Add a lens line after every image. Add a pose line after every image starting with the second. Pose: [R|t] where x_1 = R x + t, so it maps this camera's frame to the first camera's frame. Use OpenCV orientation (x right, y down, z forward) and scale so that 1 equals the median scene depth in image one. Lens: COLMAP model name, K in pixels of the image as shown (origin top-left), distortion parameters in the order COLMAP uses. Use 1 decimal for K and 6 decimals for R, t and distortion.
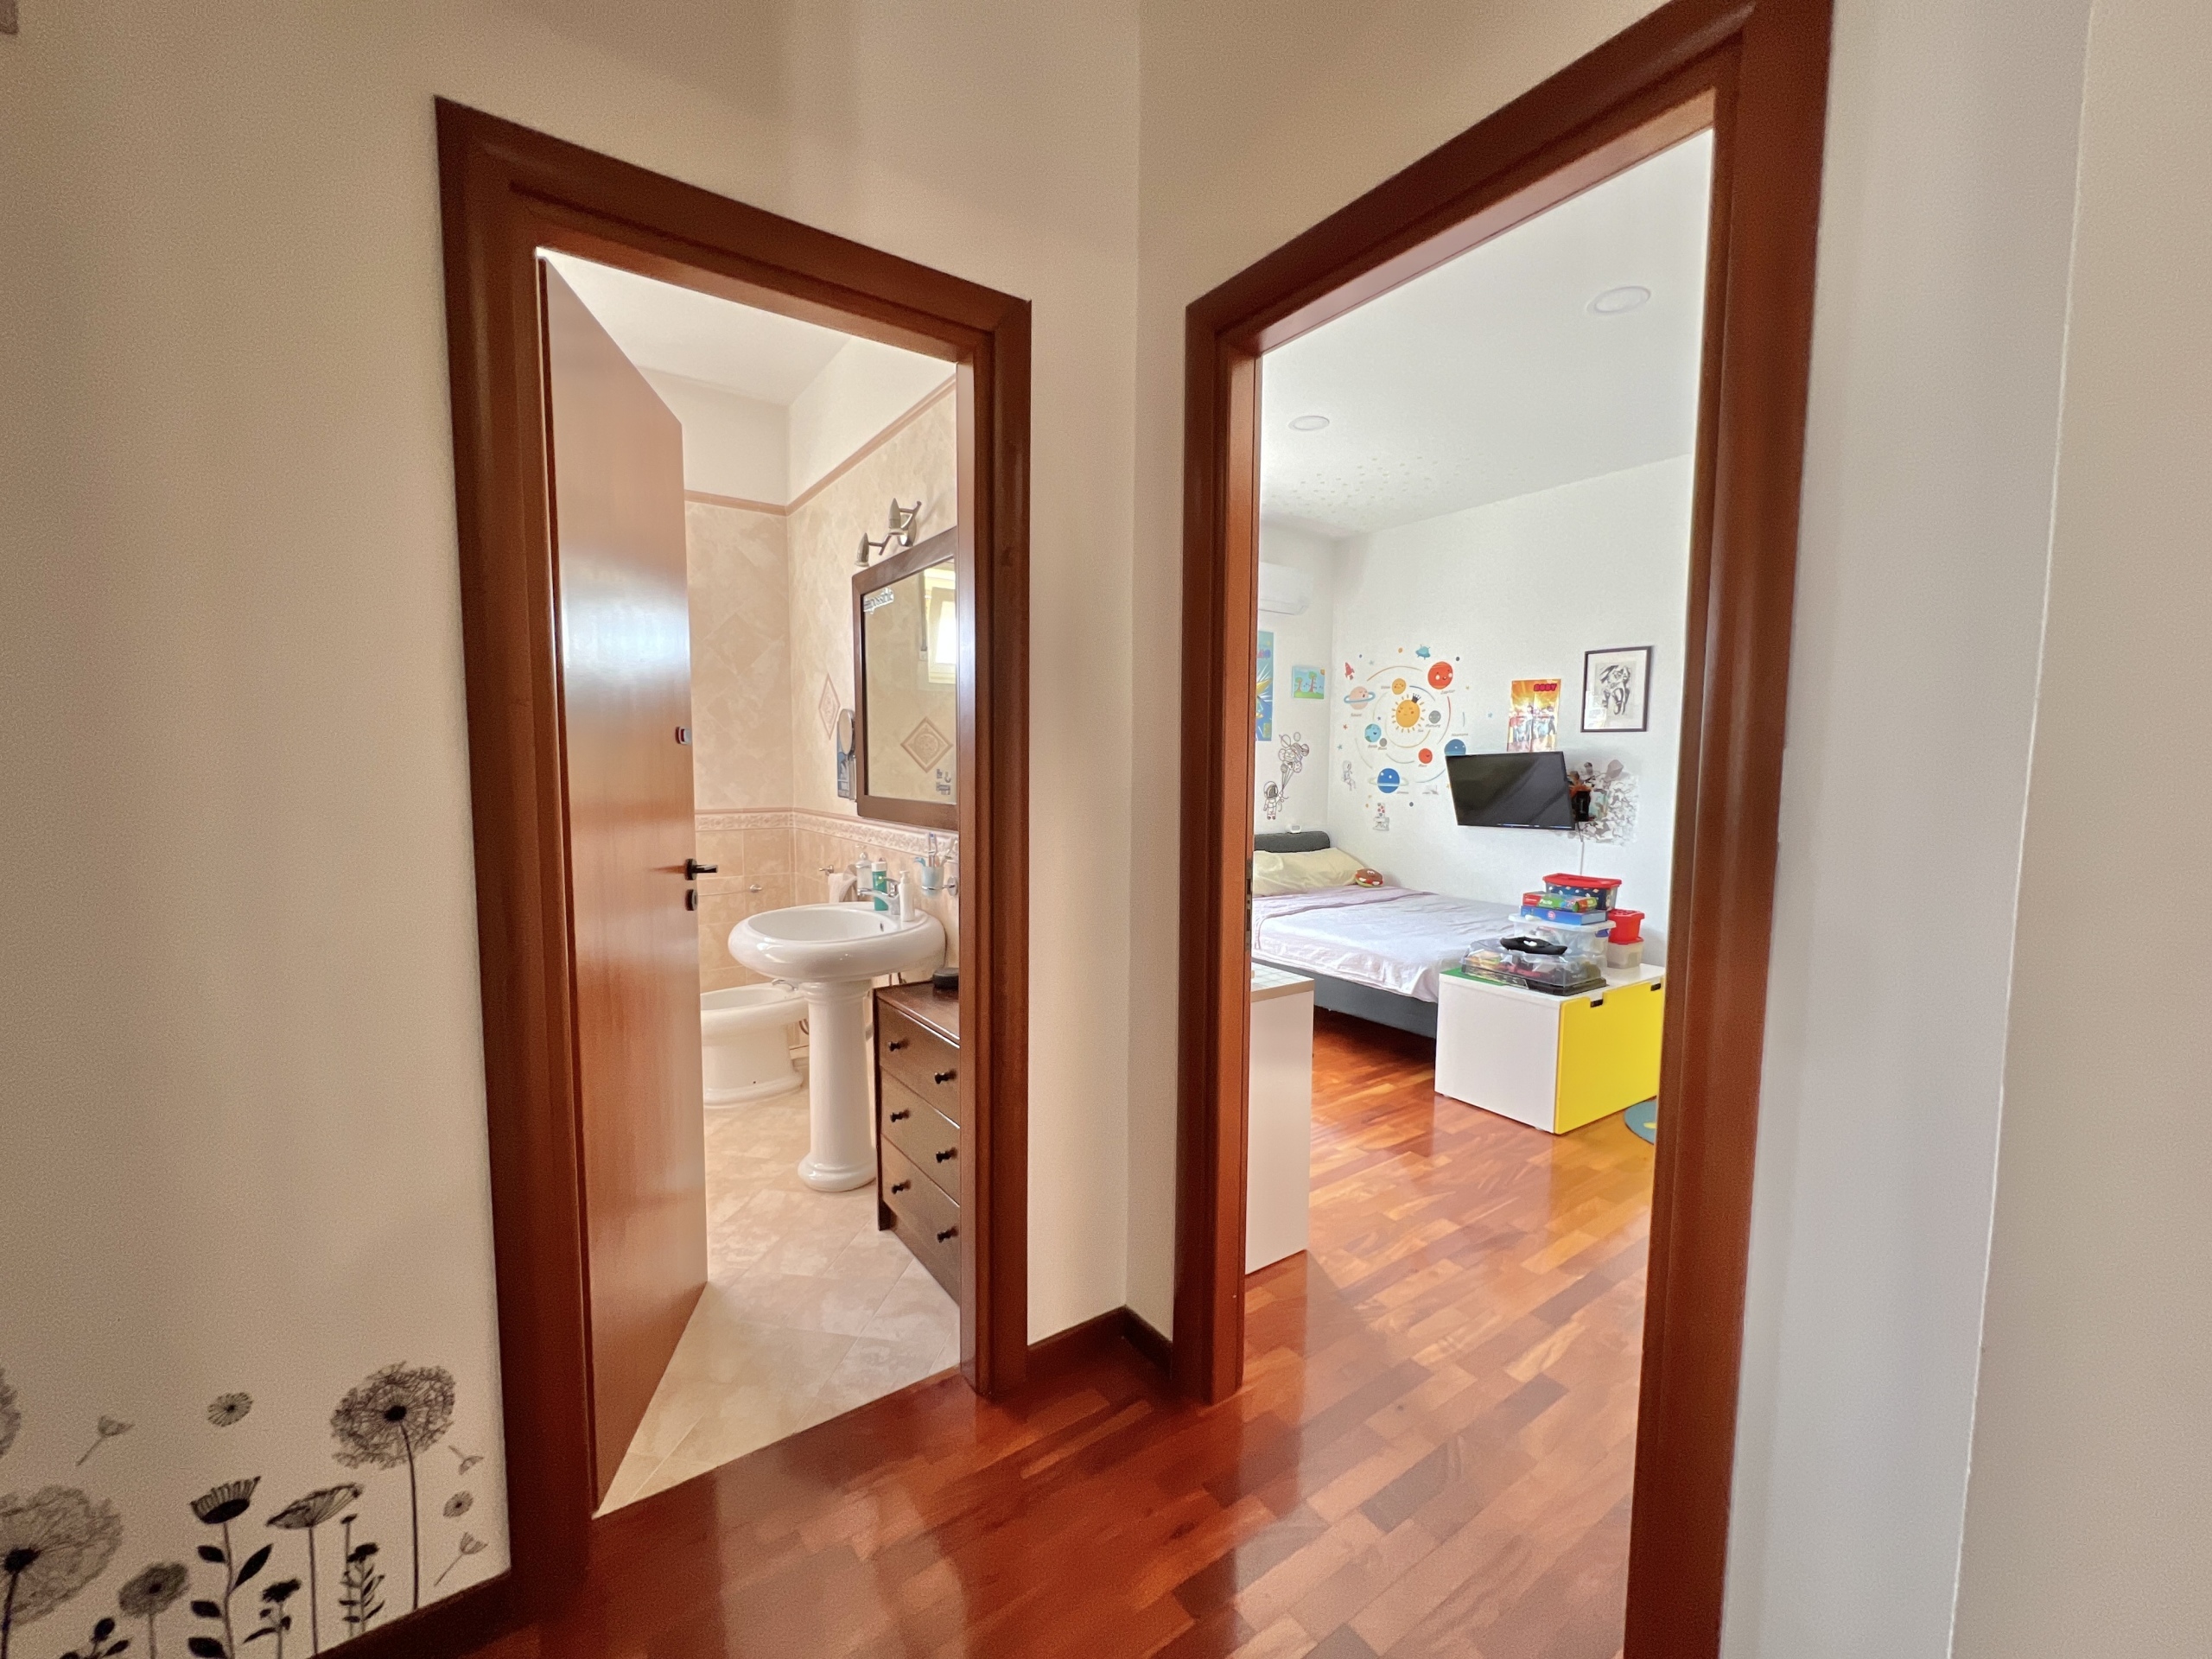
lens RADIAL K [[888.5, 0, 1101.8], [0, 888.5, 830.9], [0, 0, 1]] dist [-0.003976, 0.001206]
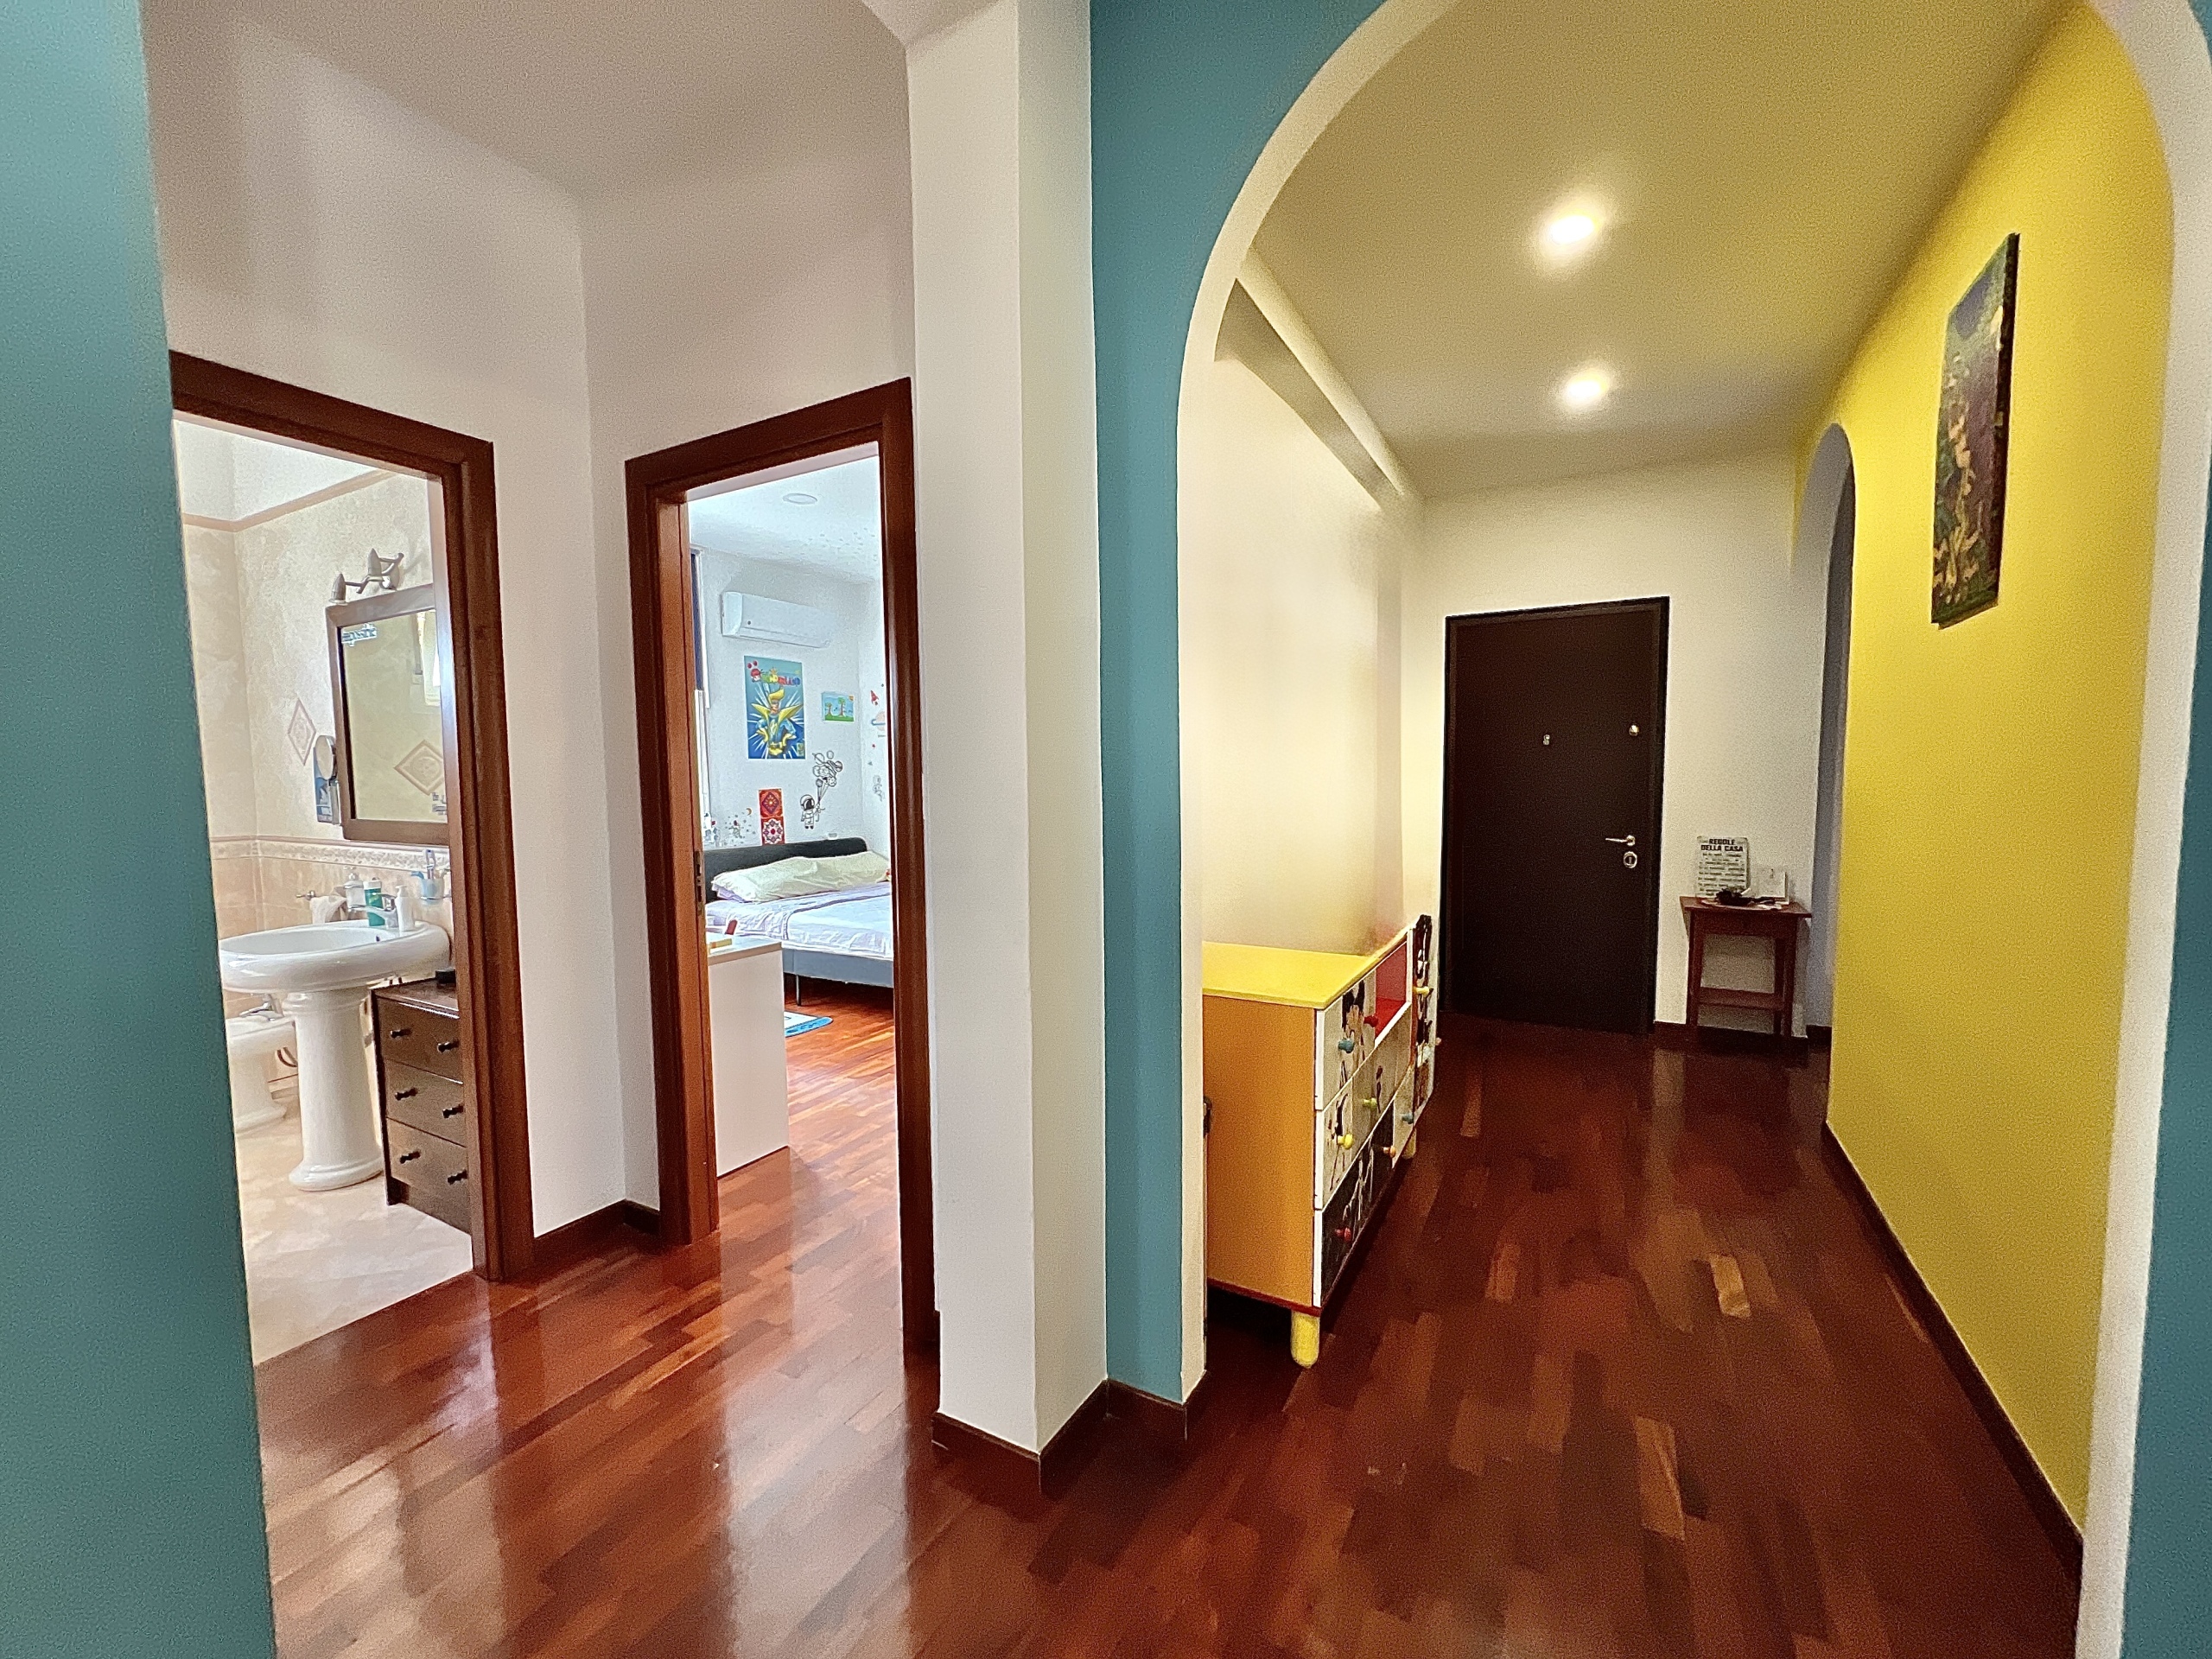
lens RADIAL K [[888.5, 0, 1105.4], [0, 888.5, 836.5], [0, 0, 1]] dist [-0.003976, 0.001206]
pose [[0.901735, -0.044591, 0.429983, 0.089583], [0.046923, 0.998885, 0.005183, 0.017637], [-0.429735, 0.015503, 0.902822, -0.347985]]
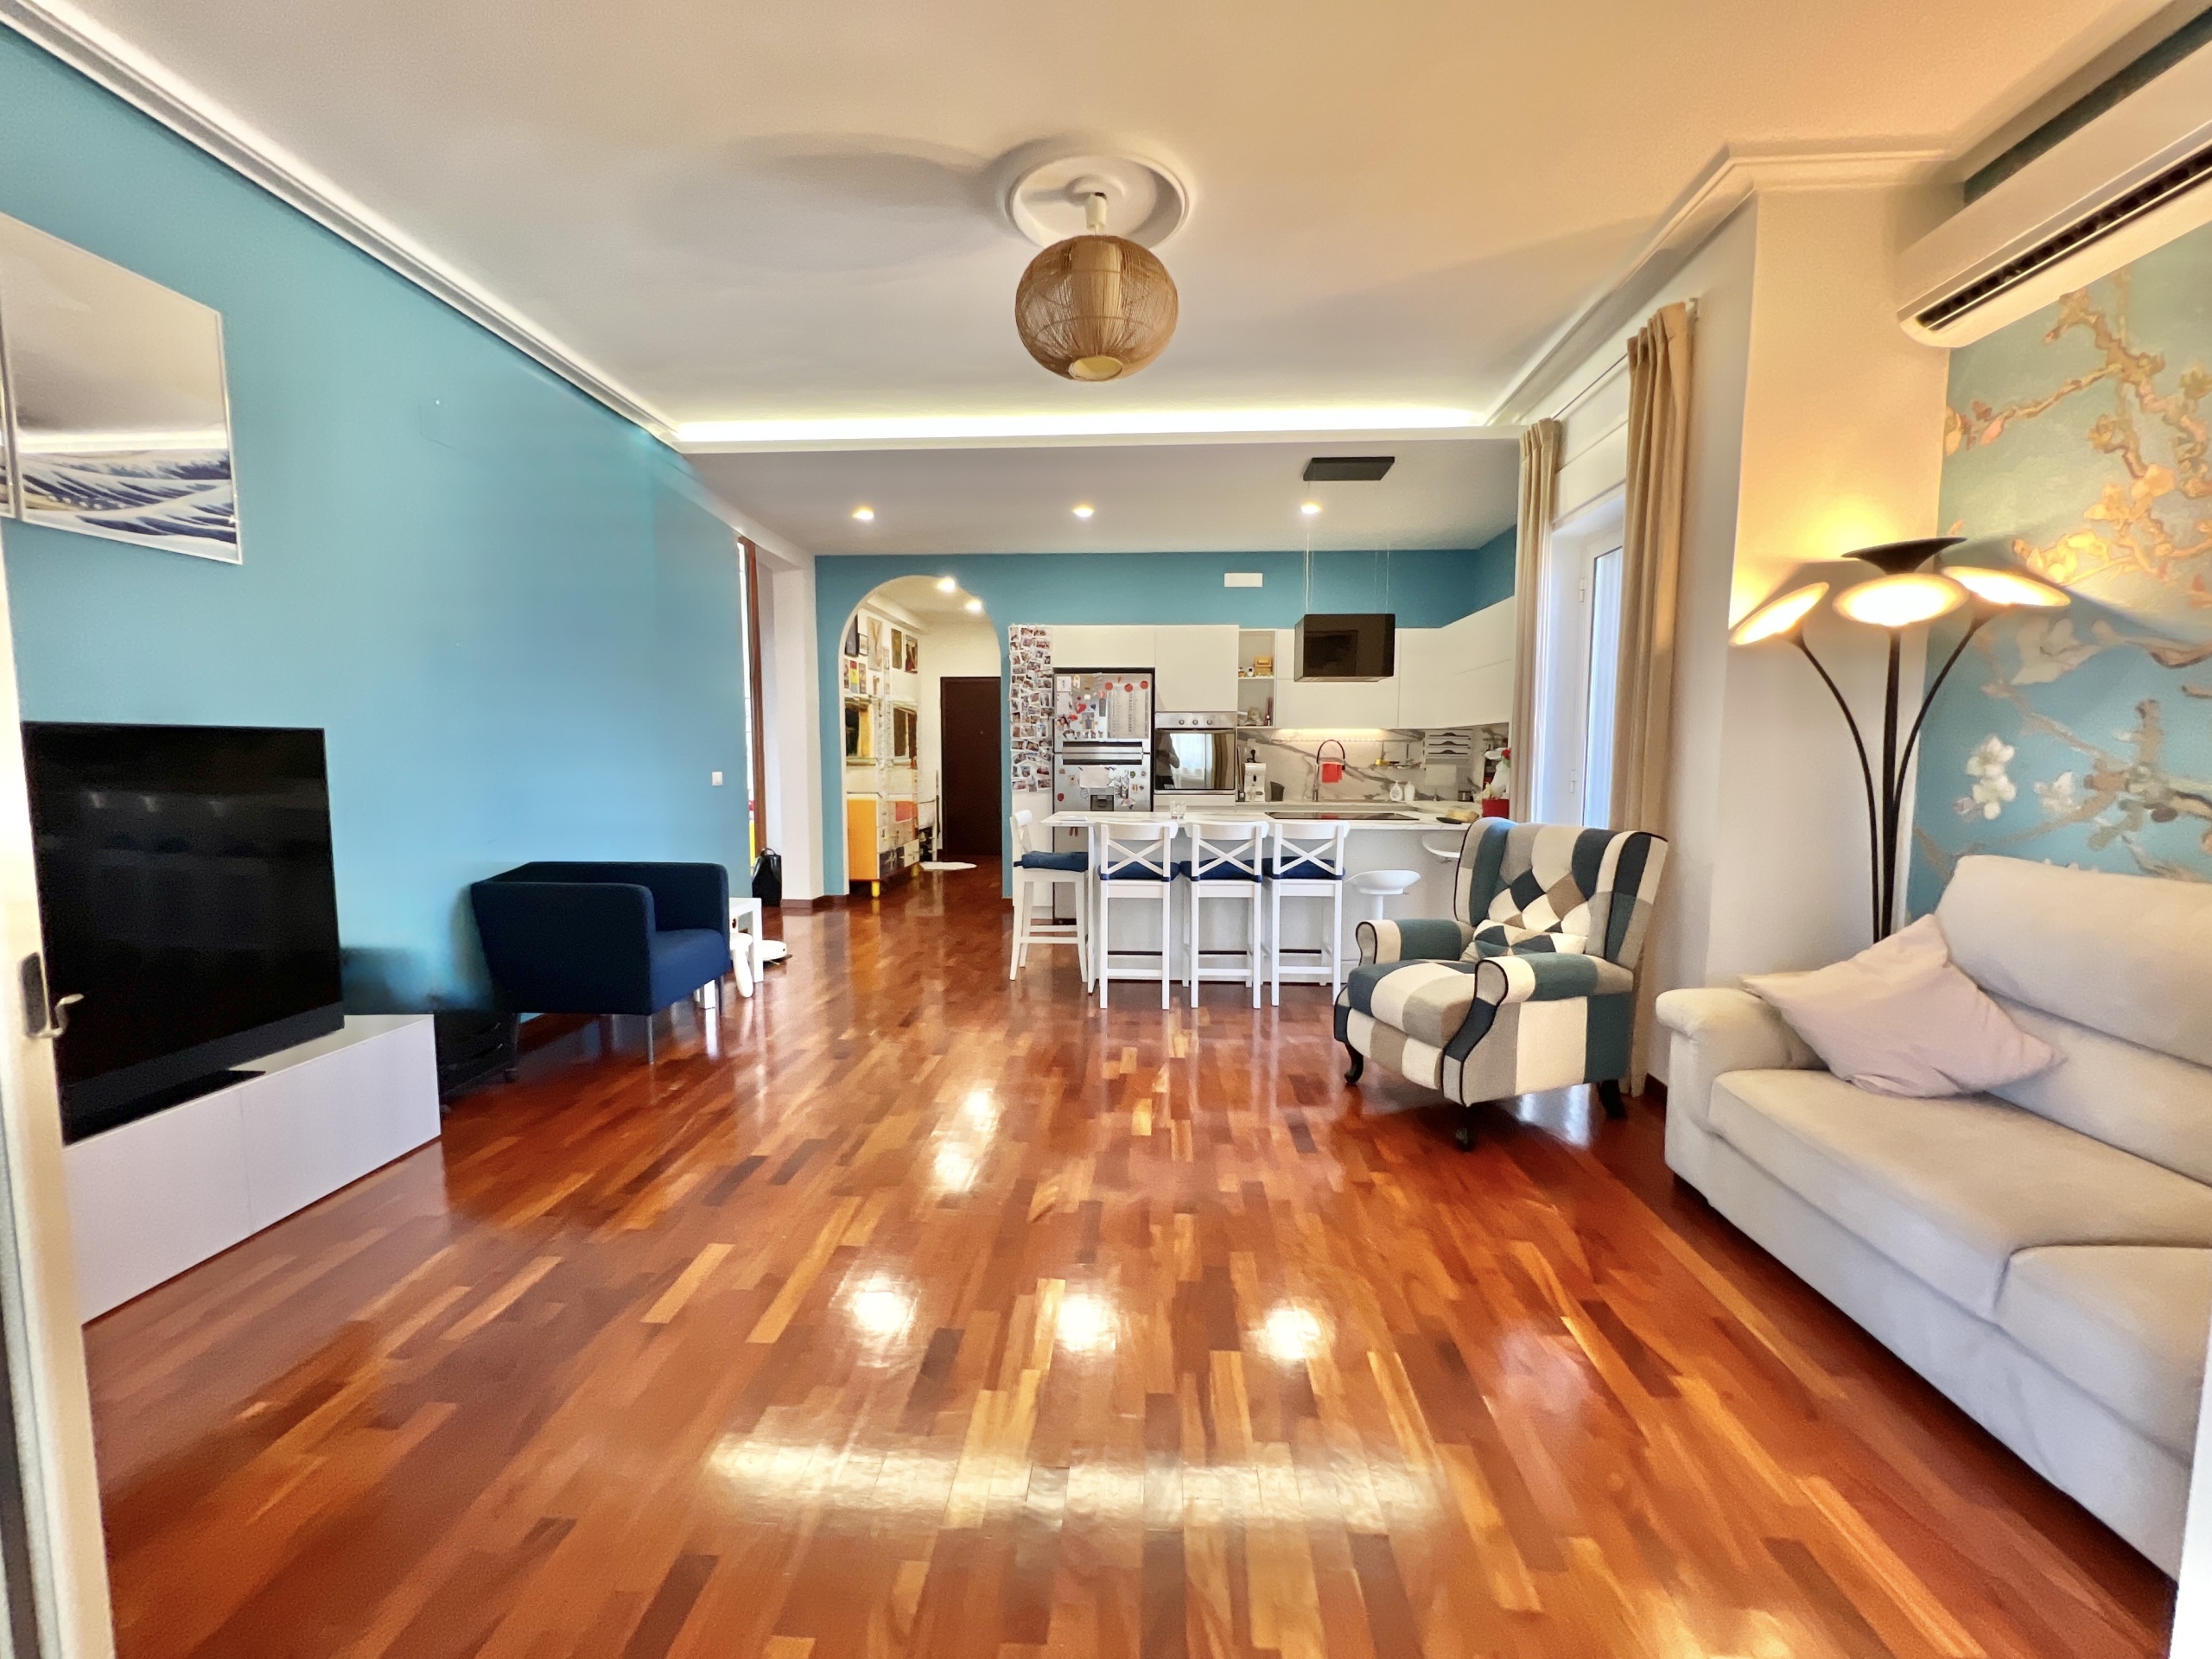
lens RADIAL K [[888.5, 0, 1105.9], [0, 888.5, 836.6], [0, 0, 1]] dist [-0.003976, 0.001206]
pose [[0.623296, -0.073230, 0.778550, -1.097924], [0.061673, 0.997108, 0.044413, 0.188774], [-0.779551, 0.020333, 0.626009, -1.963751]]
